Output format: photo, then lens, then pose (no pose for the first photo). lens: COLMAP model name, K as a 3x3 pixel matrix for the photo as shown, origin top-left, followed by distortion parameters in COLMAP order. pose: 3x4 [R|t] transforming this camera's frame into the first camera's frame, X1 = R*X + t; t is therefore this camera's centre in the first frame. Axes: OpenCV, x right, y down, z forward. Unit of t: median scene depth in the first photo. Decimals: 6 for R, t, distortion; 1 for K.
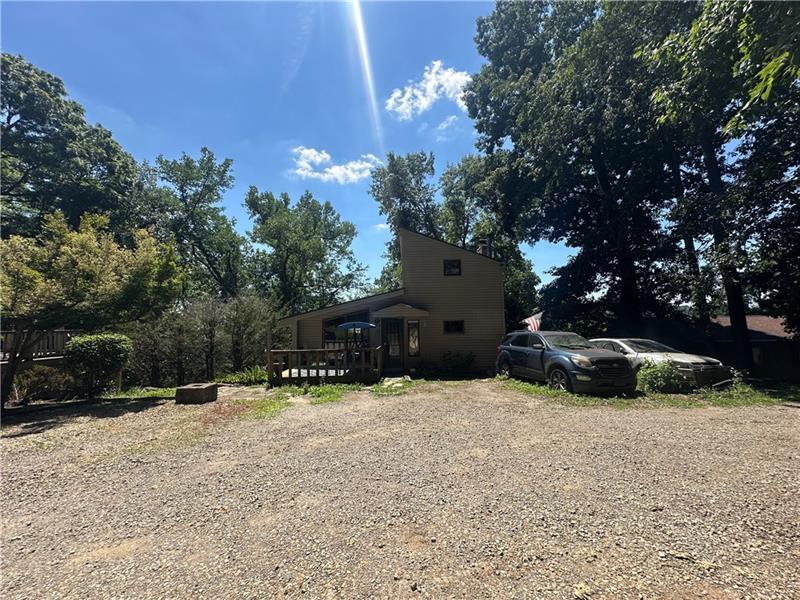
lens RADIAL K [[317.1, 0, 399.6], [0, 317.1, 298.8], [0, 0, 1]] dist [-0.000203, 0.000327]
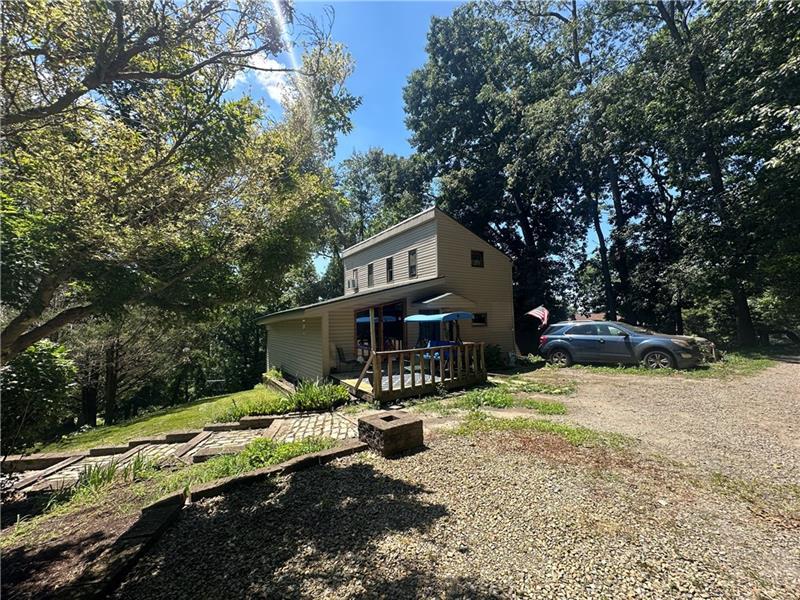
lens RADIAL K [[317.1, 0, 398.6], [0, 317.1, 298.7], [0, 0, 1]] dist [-0.000203, 0.000327]
pose [[0.840980, 0.032334, 0.540099, -0.704370], [-0.030722, 0.999456, -0.011998, 0.055135], [-0.540193, -0.006503, 0.841516, 0.398762]]
